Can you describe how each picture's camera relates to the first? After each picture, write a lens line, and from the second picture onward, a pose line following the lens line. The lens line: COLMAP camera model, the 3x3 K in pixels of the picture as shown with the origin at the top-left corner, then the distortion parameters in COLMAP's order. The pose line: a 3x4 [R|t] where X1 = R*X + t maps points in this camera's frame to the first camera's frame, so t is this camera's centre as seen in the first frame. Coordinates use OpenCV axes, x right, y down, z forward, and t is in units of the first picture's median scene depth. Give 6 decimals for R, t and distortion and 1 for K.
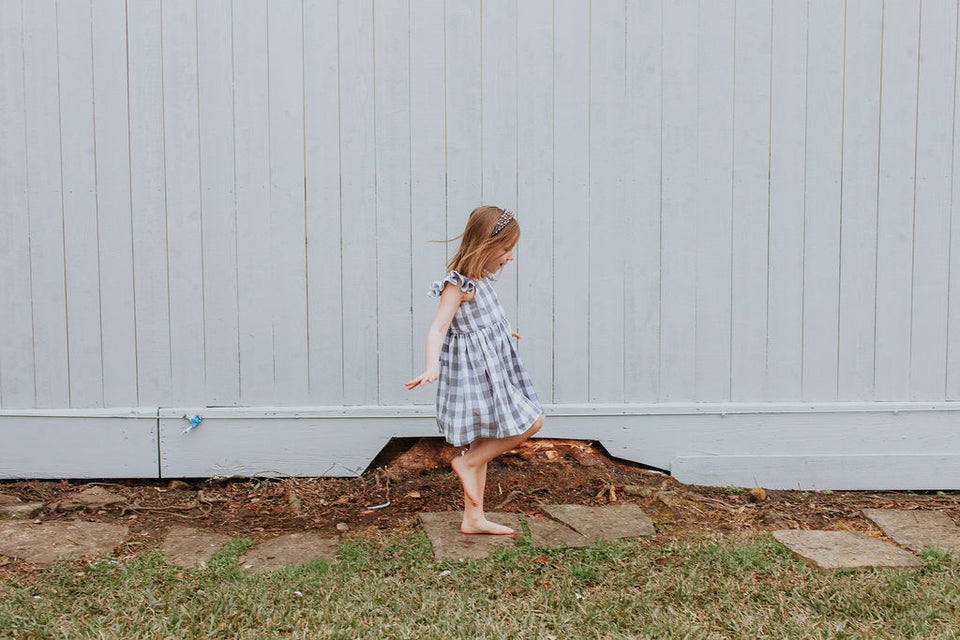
lens RADIAL K [[1306.8, 0, 462.5], [0, 1306.8, 321.2], [0, 0, 1]] dist [0.025538, 0.000000]
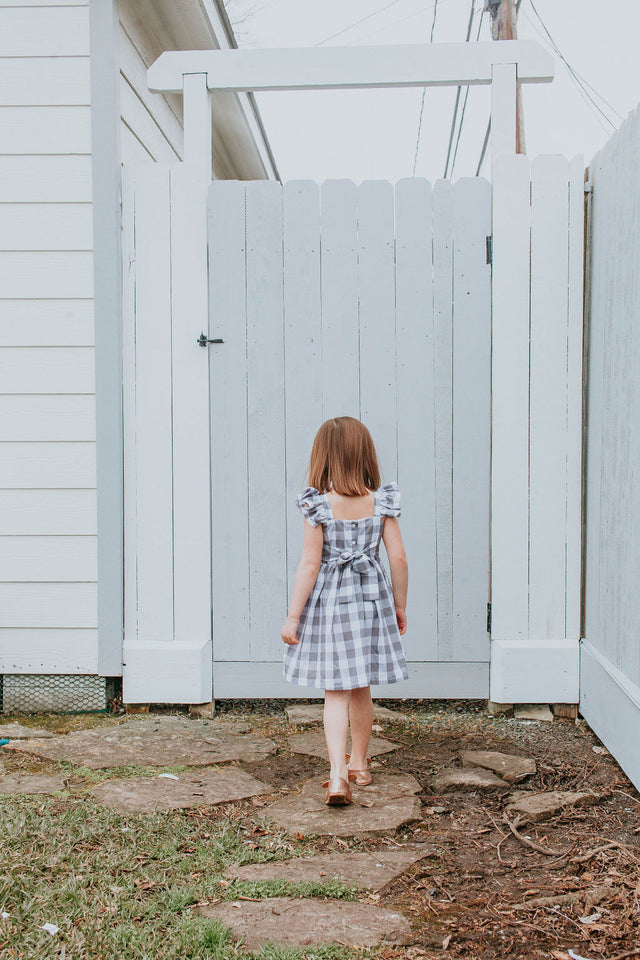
lens RADIAL K [[1306.8, 0, 312.7], [0, 1306.8, 490.0], [0, 0, 1]] dist [0.025538, 0.000000]
pose [[0.024706, 0.052505, -0.998315, 0.475857], [-0.090079, 0.994674, 0.050085, -0.070988], [0.995628, 0.088690, 0.029304, 0.859866]]
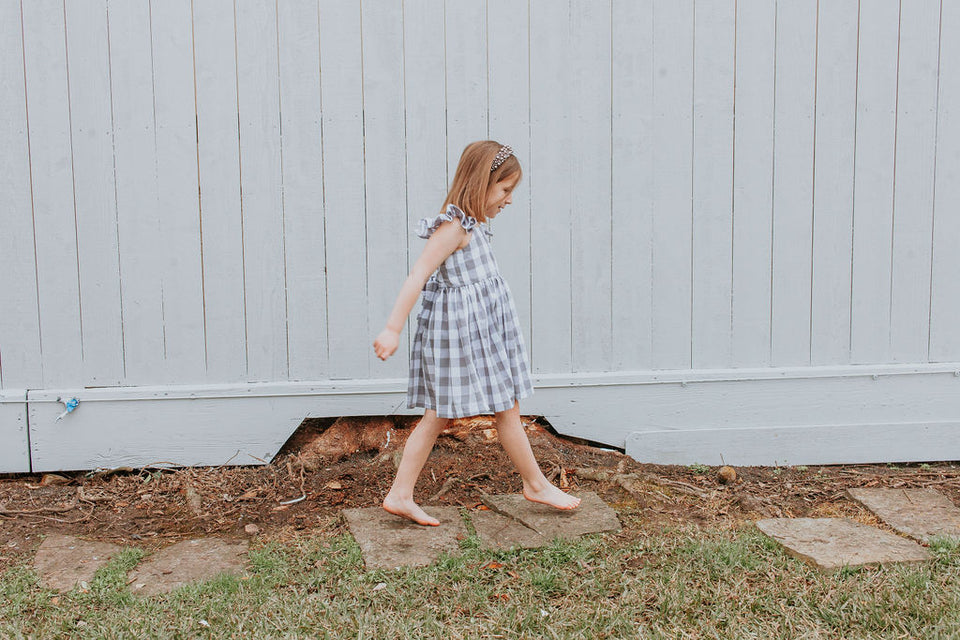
lens RADIAL K [[1306.8, 0, 452.3], [0, 1306.8, 317.5], [0, 0, 1]] dist [0.025538, 0.000000]
pose [[0.996723, -0.018733, 0.078696, -0.025174], [0.016024, 0.999262, 0.034914, -0.006425], [-0.079292, -0.033539, 0.996287, 0.142831]]
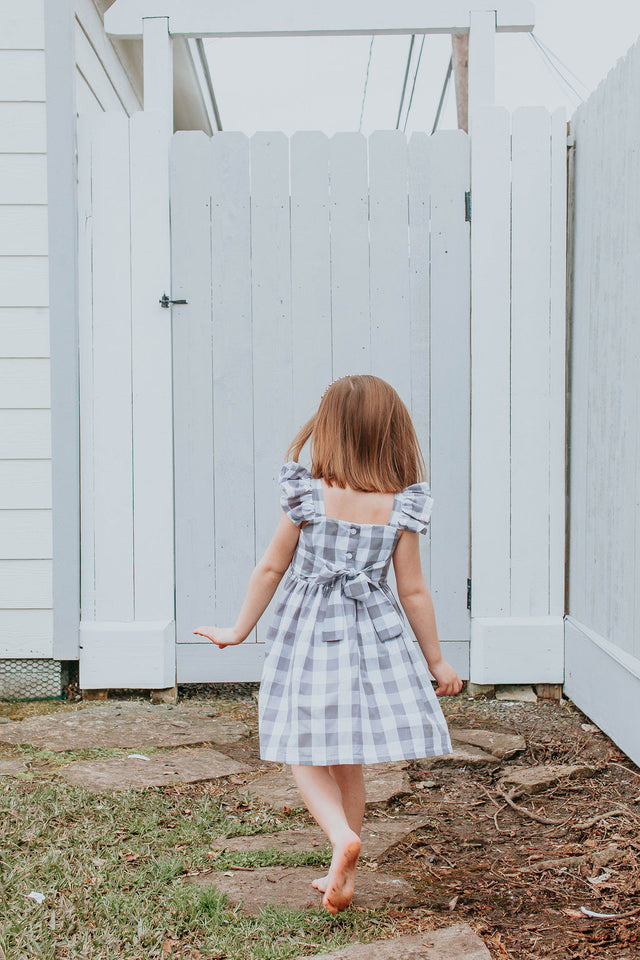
lens RADIAL K [[1407.0, 0, 312.0], [0, 1407.0, 490.2], [0, 0, 1]] dist [0.026301, 0.000000]
pose [[0.074182, 0.046868, -0.996143, 0.491950], [-0.088831, 0.995235, 0.040210, -0.041493], [0.993280, 0.085506, 0.077991, 0.832355]]
